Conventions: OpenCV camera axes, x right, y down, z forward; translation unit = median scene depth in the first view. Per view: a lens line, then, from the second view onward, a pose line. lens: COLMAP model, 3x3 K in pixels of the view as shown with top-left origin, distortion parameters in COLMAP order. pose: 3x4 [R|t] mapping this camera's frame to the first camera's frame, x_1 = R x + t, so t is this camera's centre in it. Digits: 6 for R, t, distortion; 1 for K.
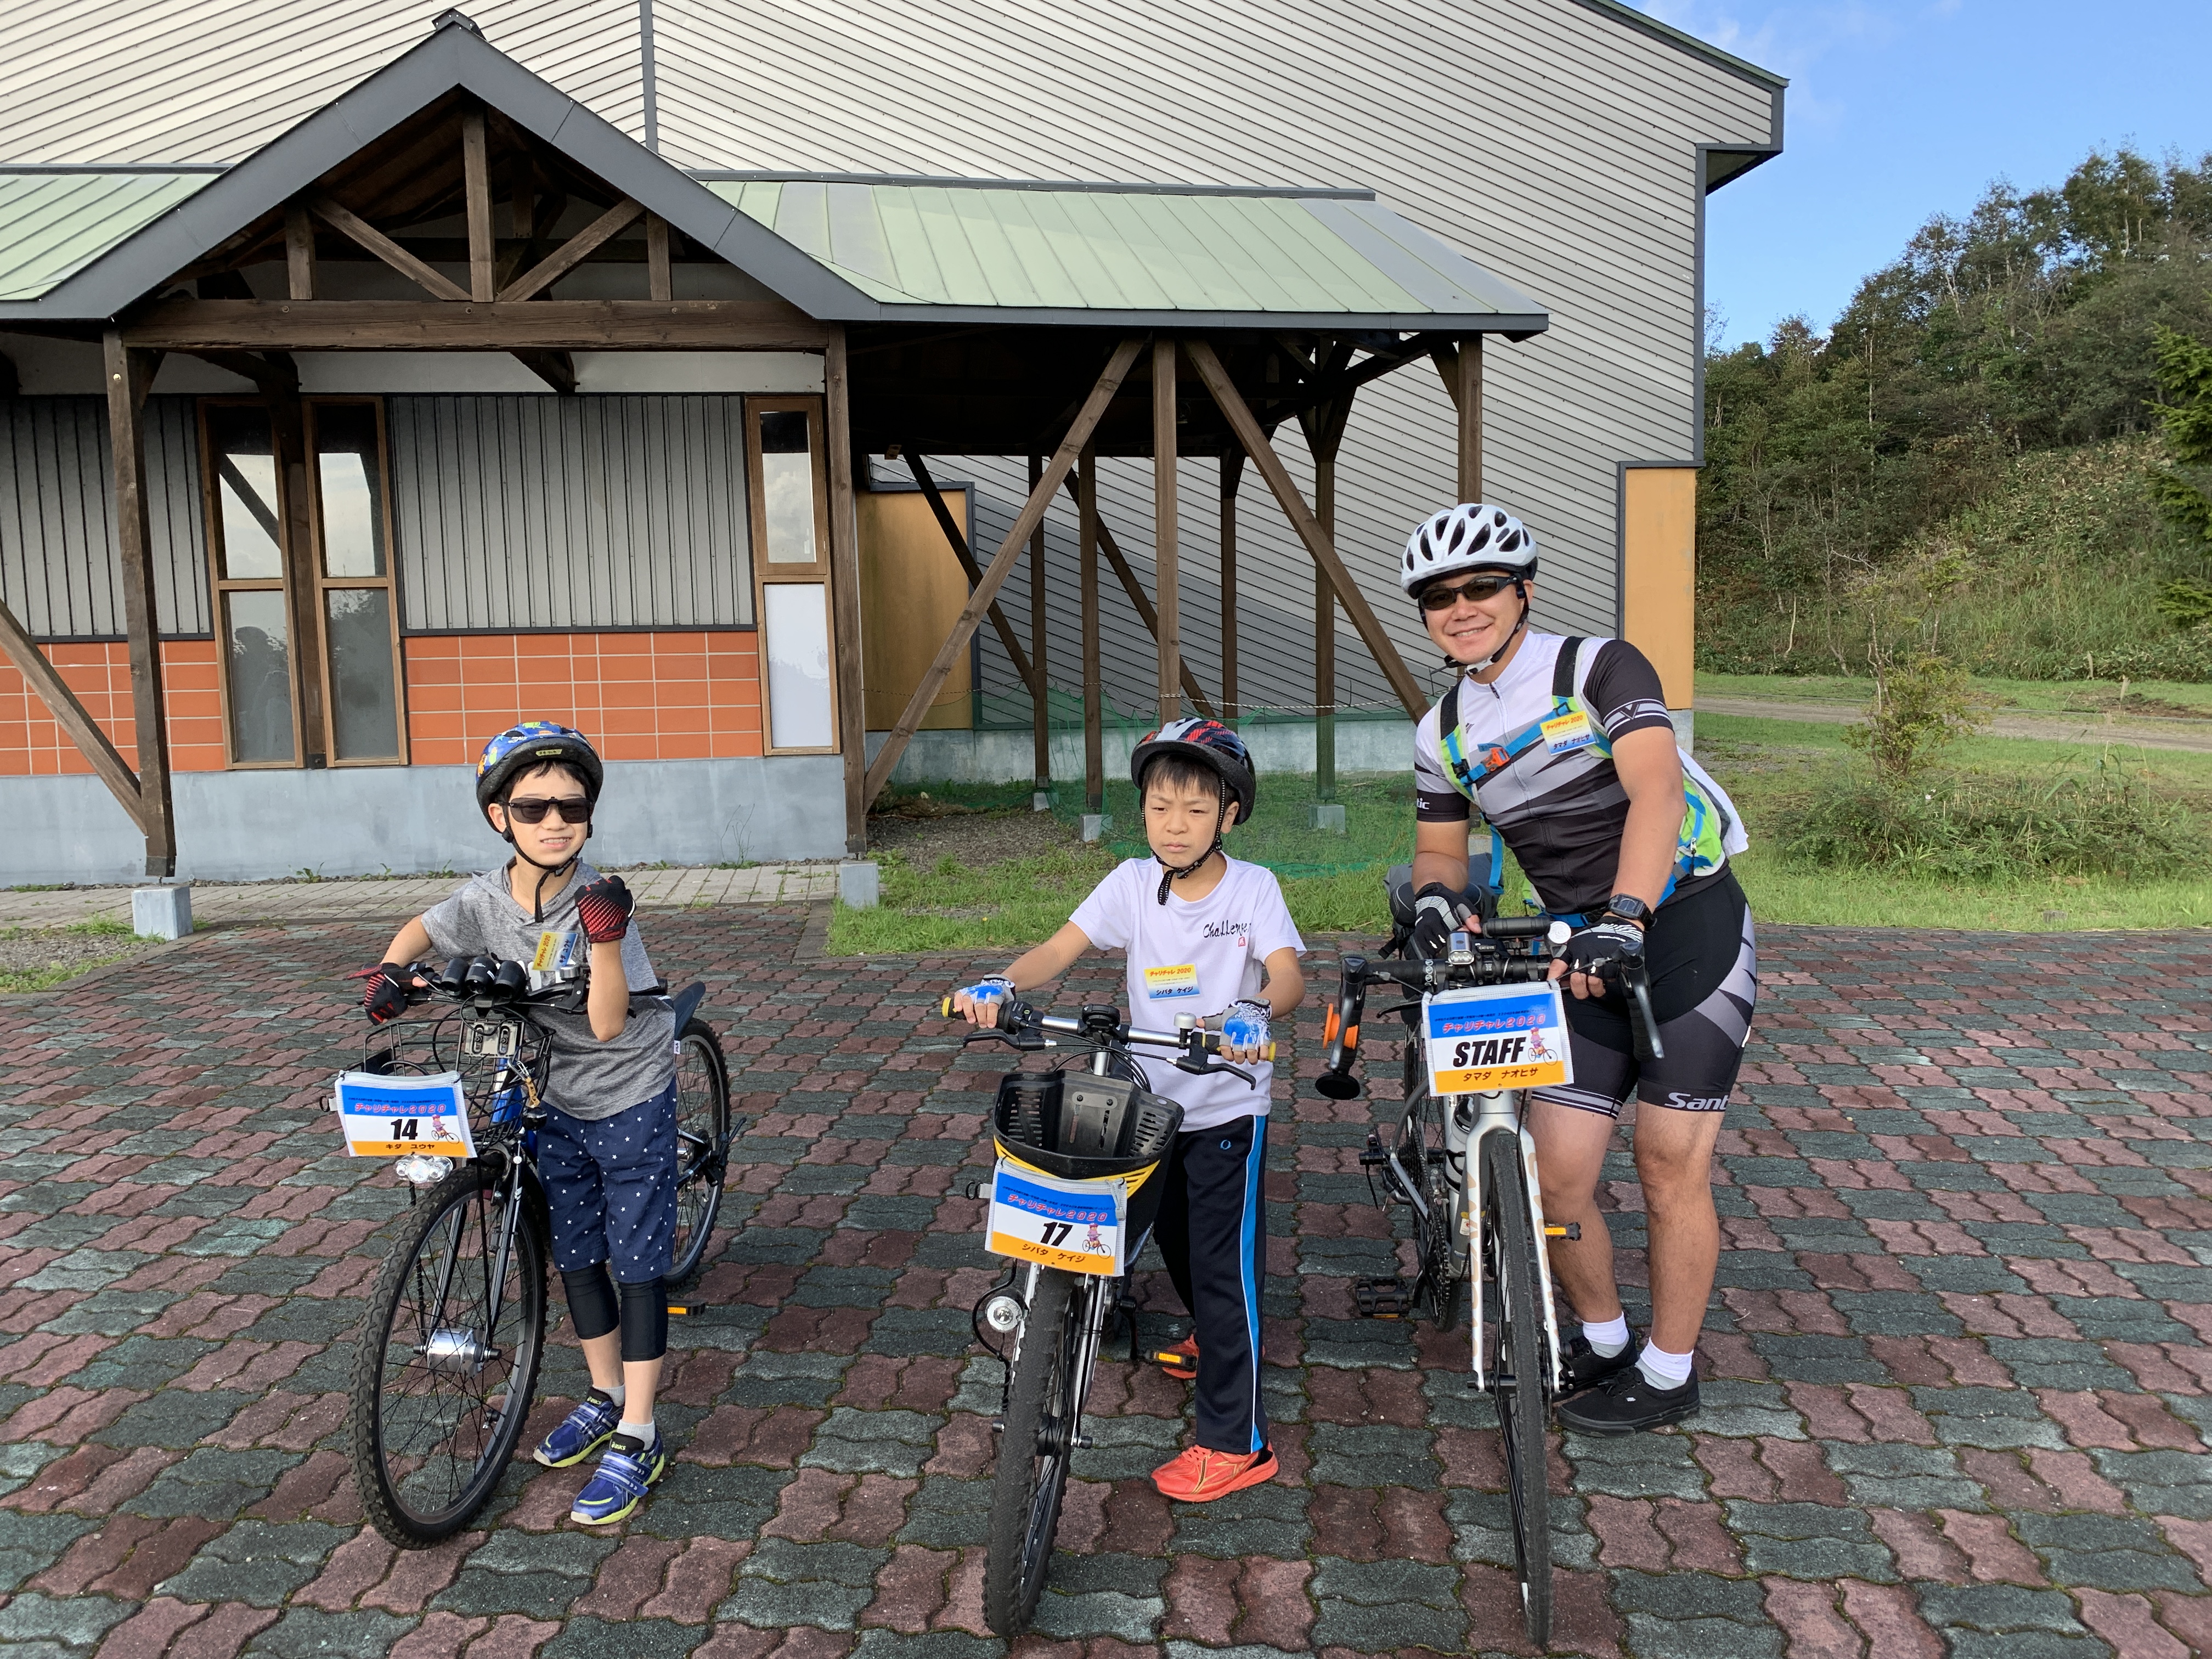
lens RADIAL K [[1673.5, 0, 1095.6], [0, 1673.5, 816.1], [0, 0, 1]] dist [0.006097, -0.000760]
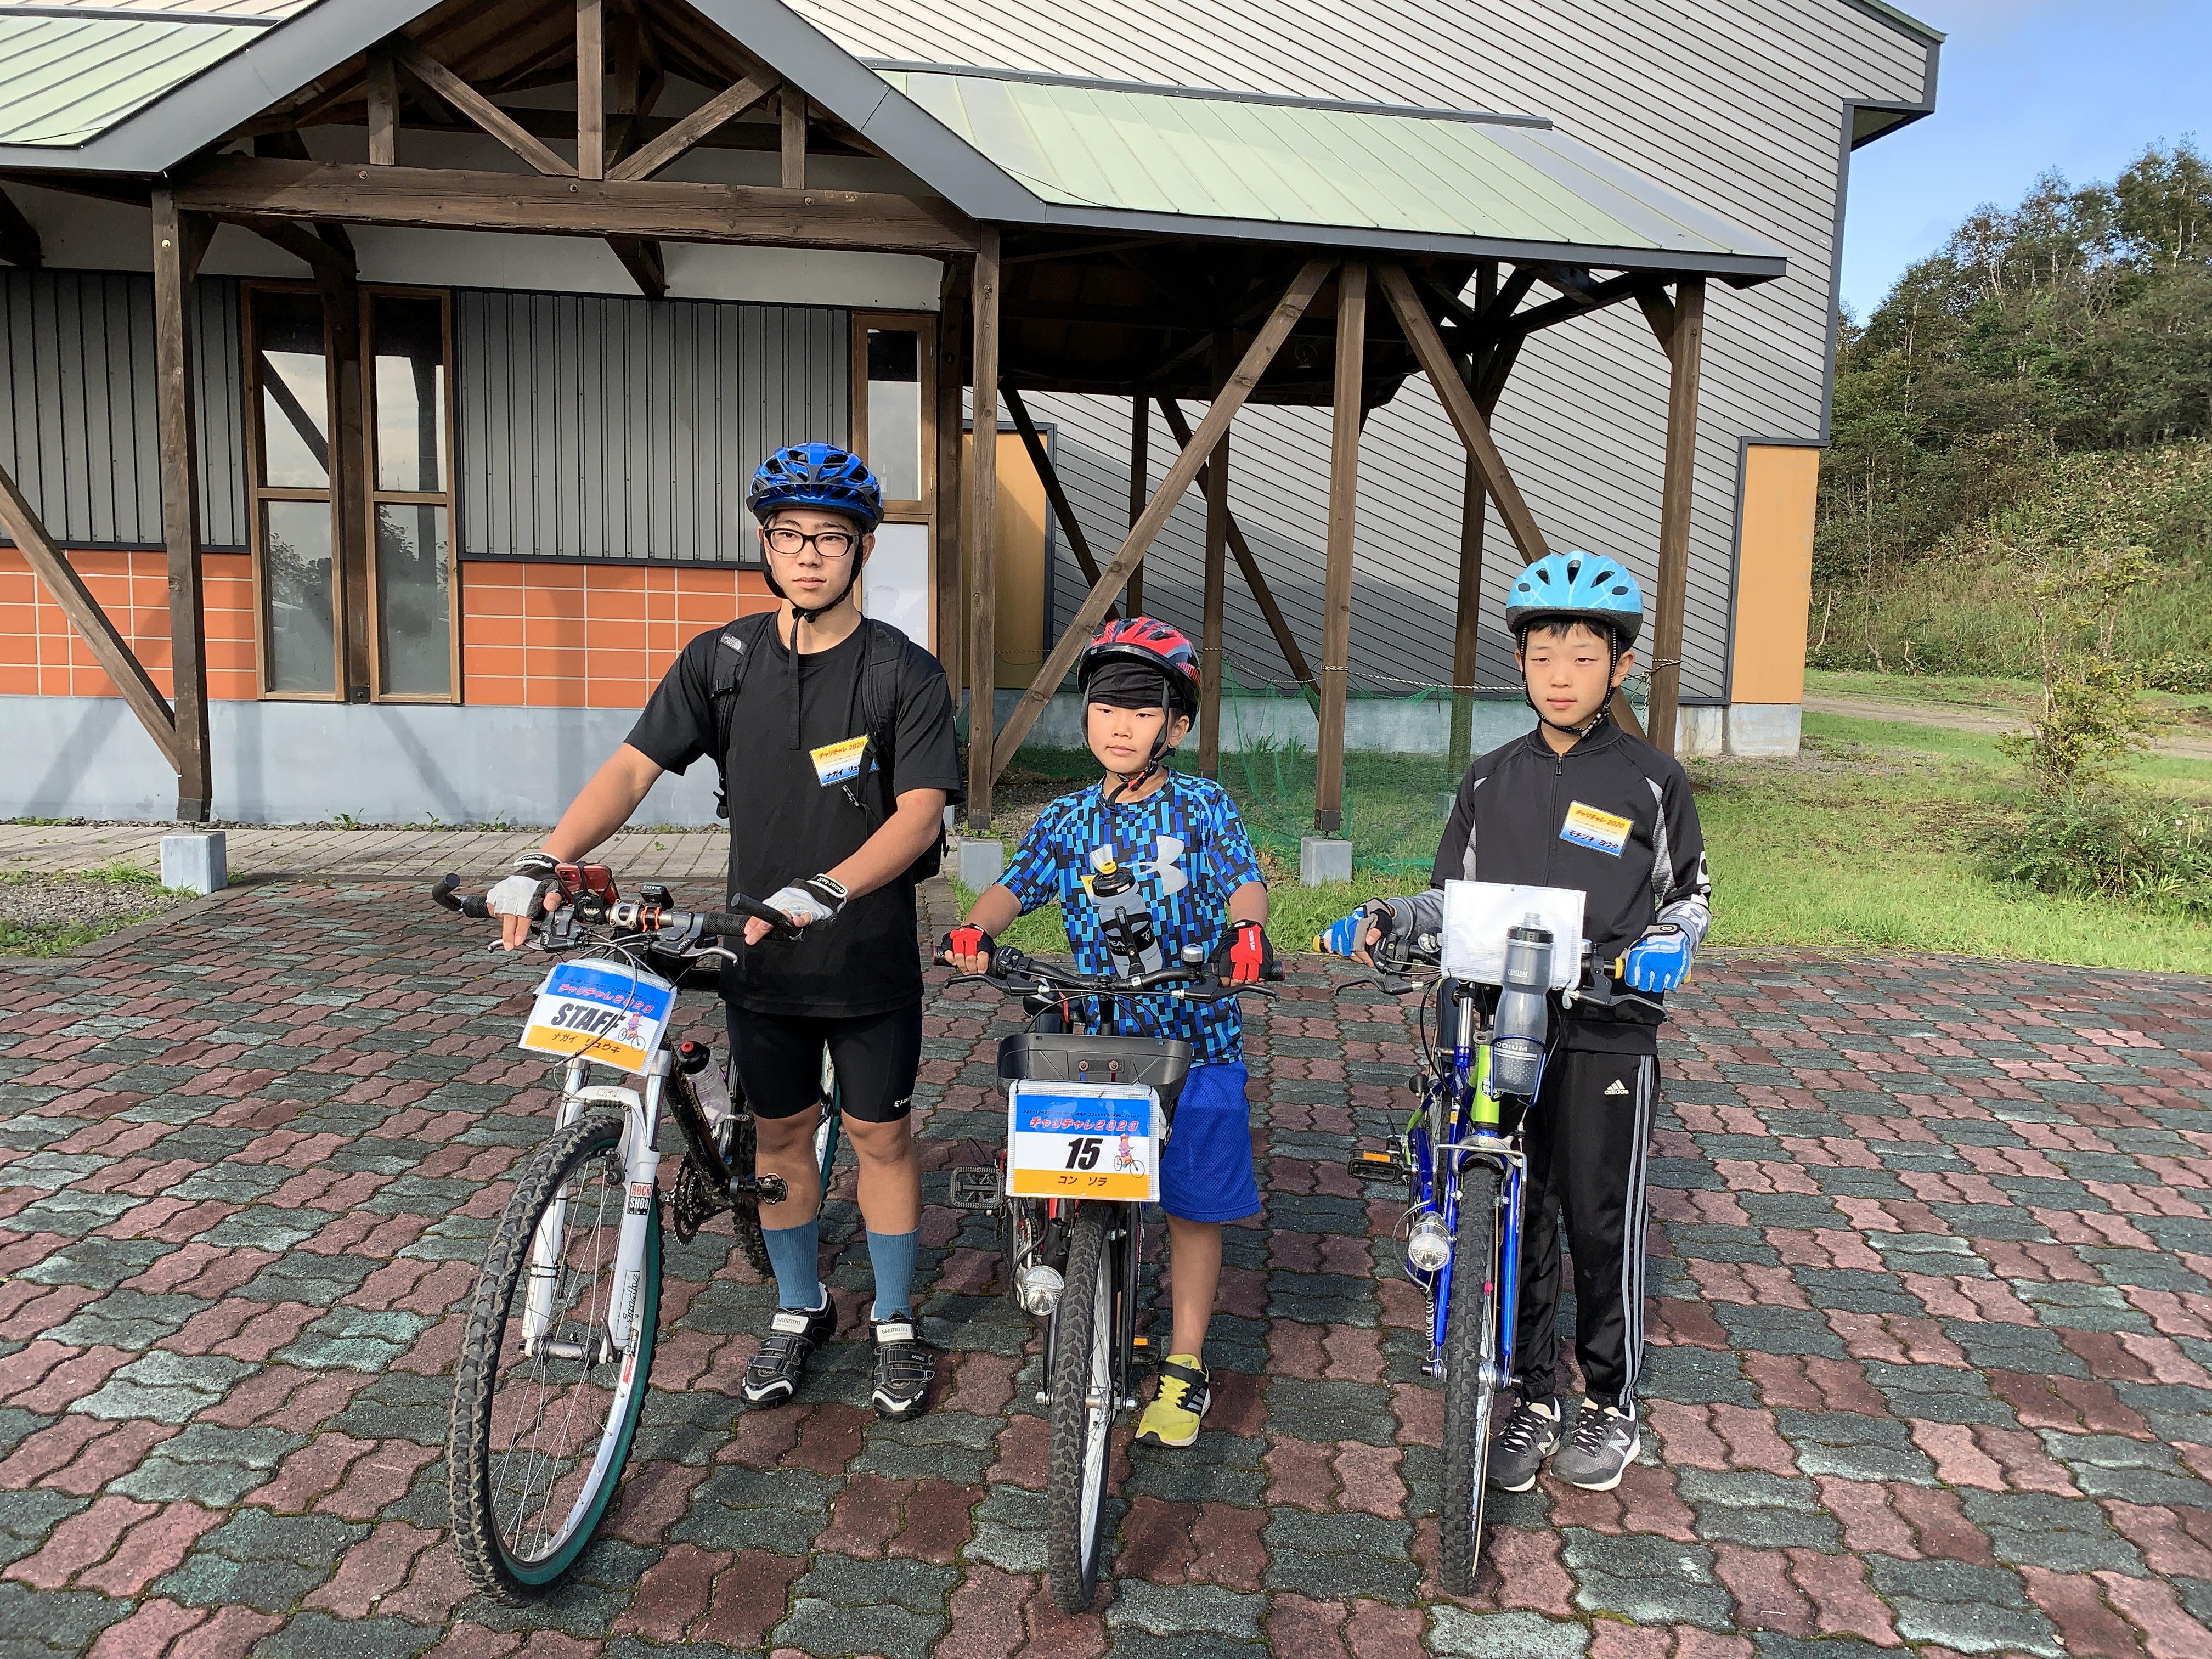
lens RADIAL K [[1673.5, 0, 1095.6], [0, 1673.5, 816.1], [0, 0, 1]] dist [0.006097, -0.000760]
pose [[0.998851, 0.046337, 0.012219, -0.090626], [-0.046618, 0.998630, 0.023779, -0.008886], [-0.011101, -0.024321, 0.999643, 0.110535]]
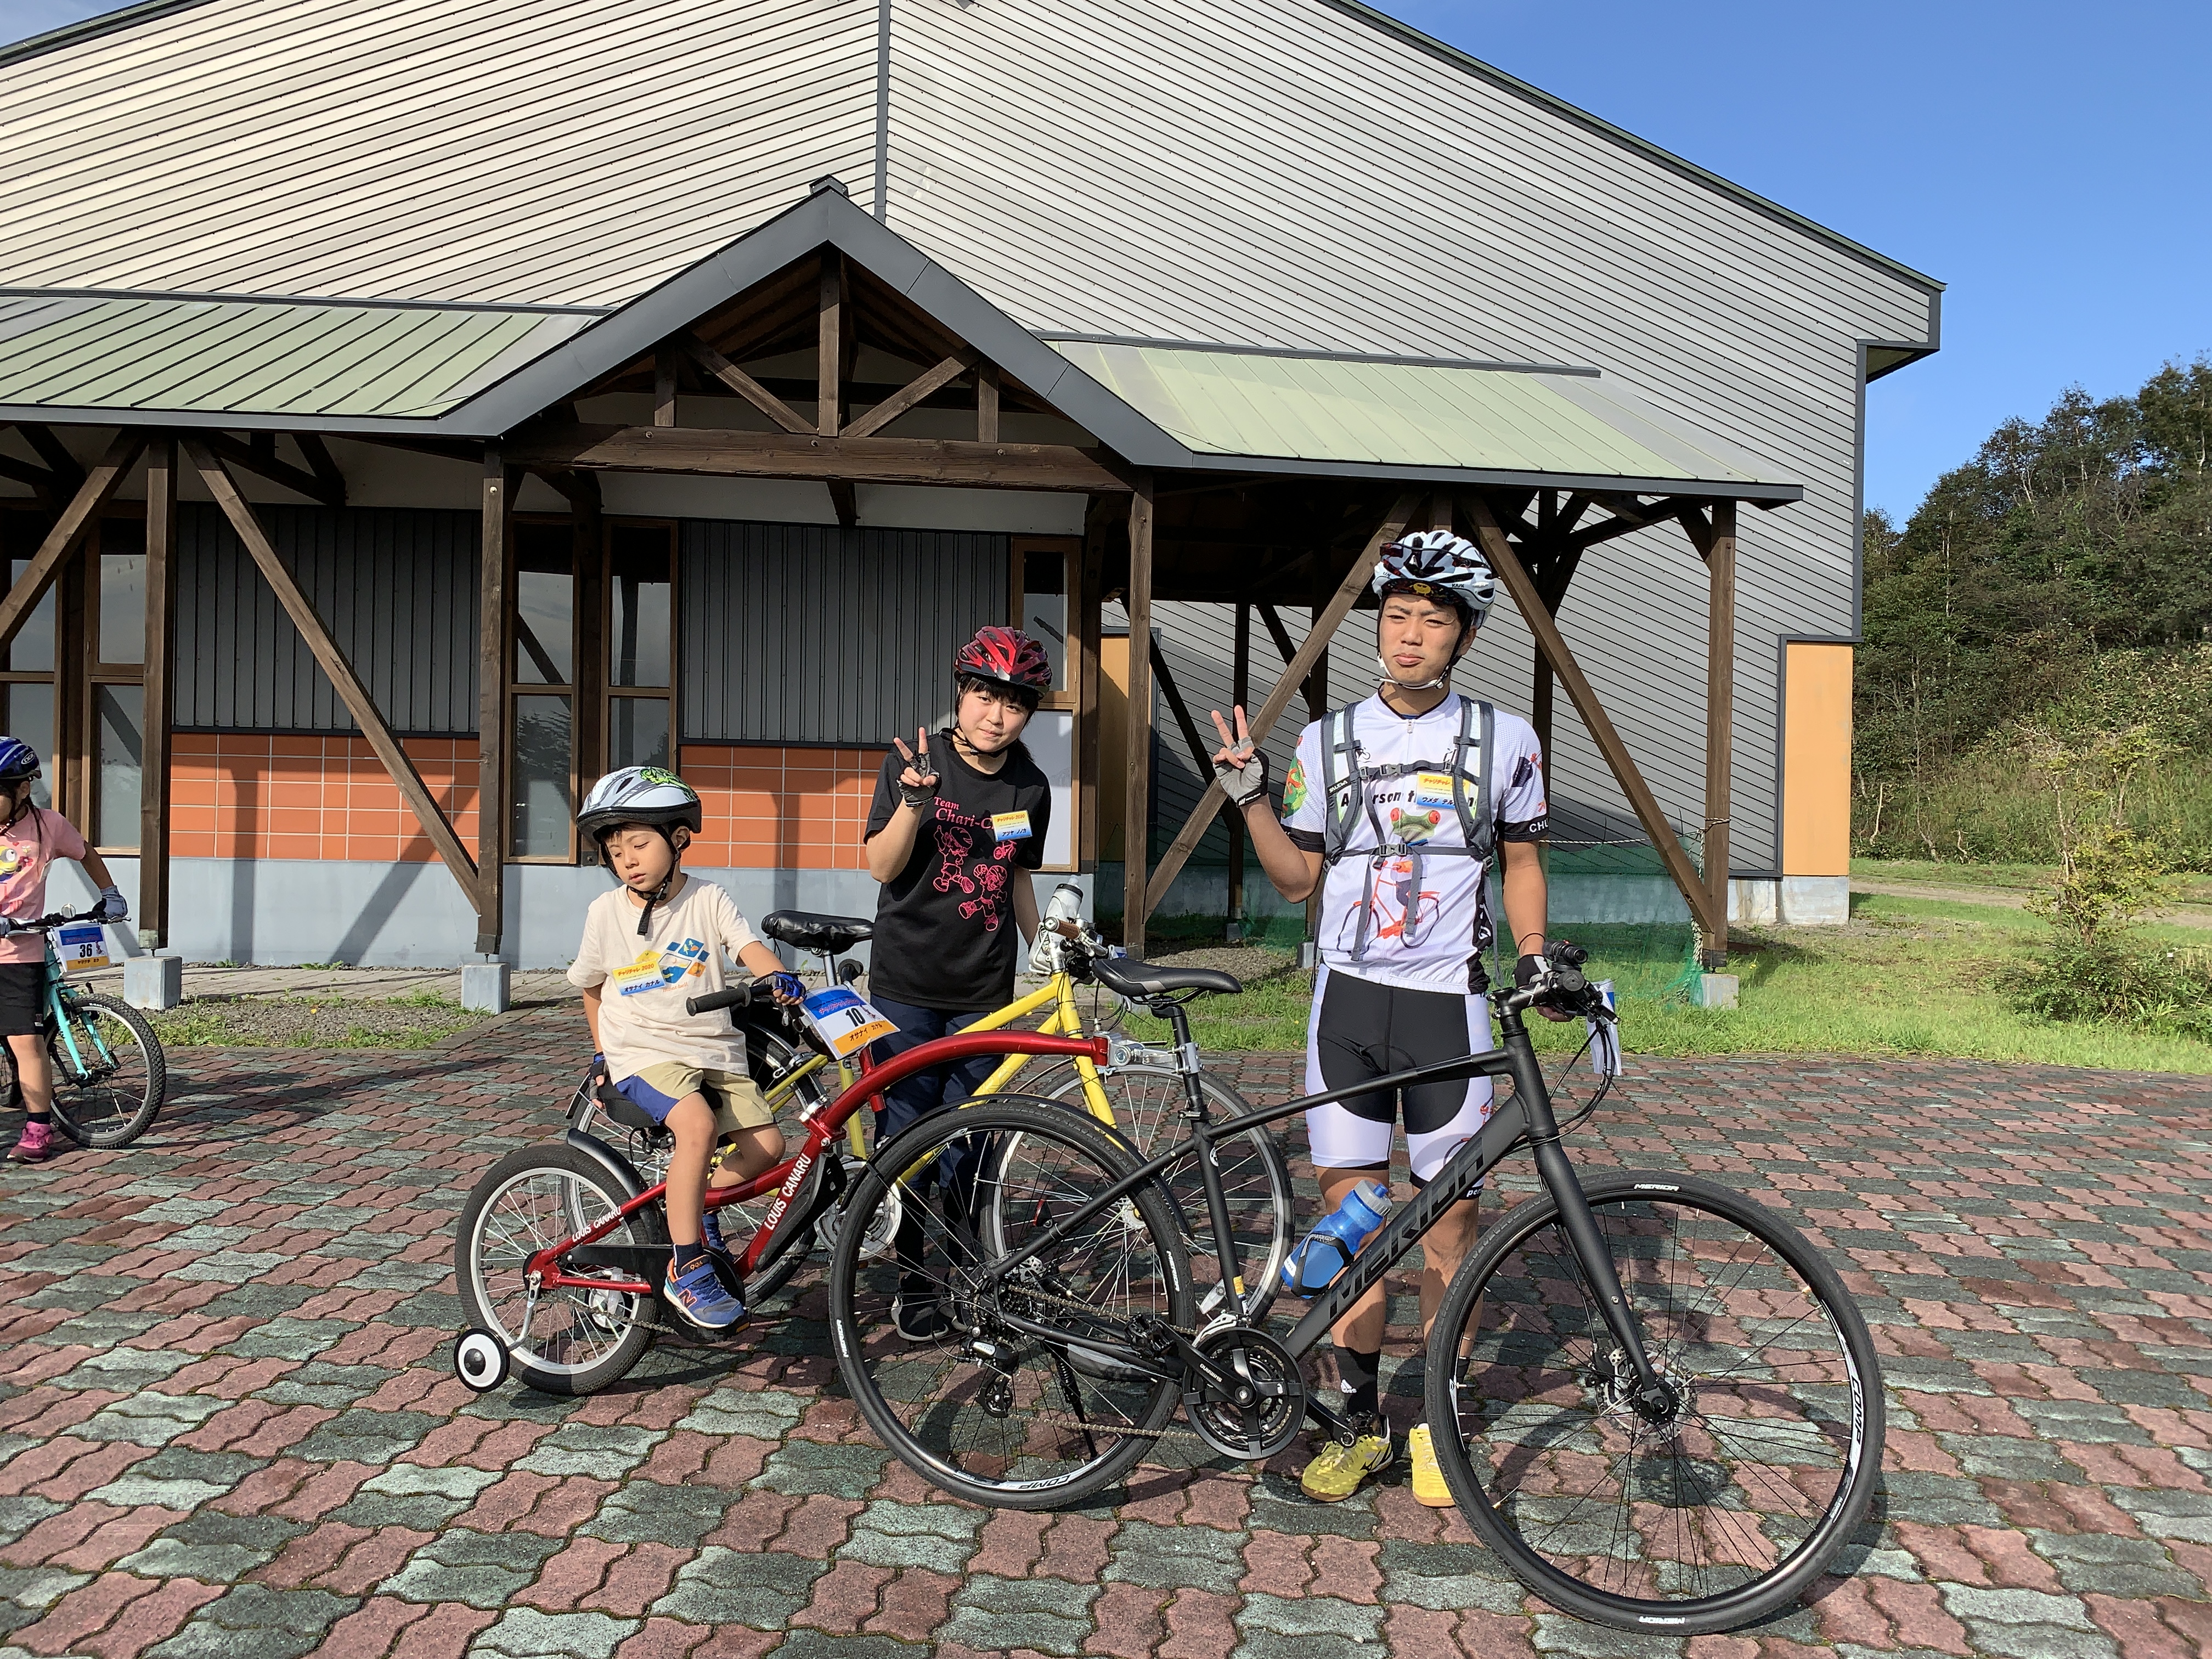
lens RADIAL K [[1676.0, 0, 1107.3], [0, 1676.0, 822.7], [0, 0, 1]] dist [0.005262, -0.000118]
pose [[0.998914, 0.042563, -0.018950, -0.140888], [-0.044116, 0.994879, -0.090938, 0.030499], [0.014982, 0.091676, 0.995676, -0.049548]]
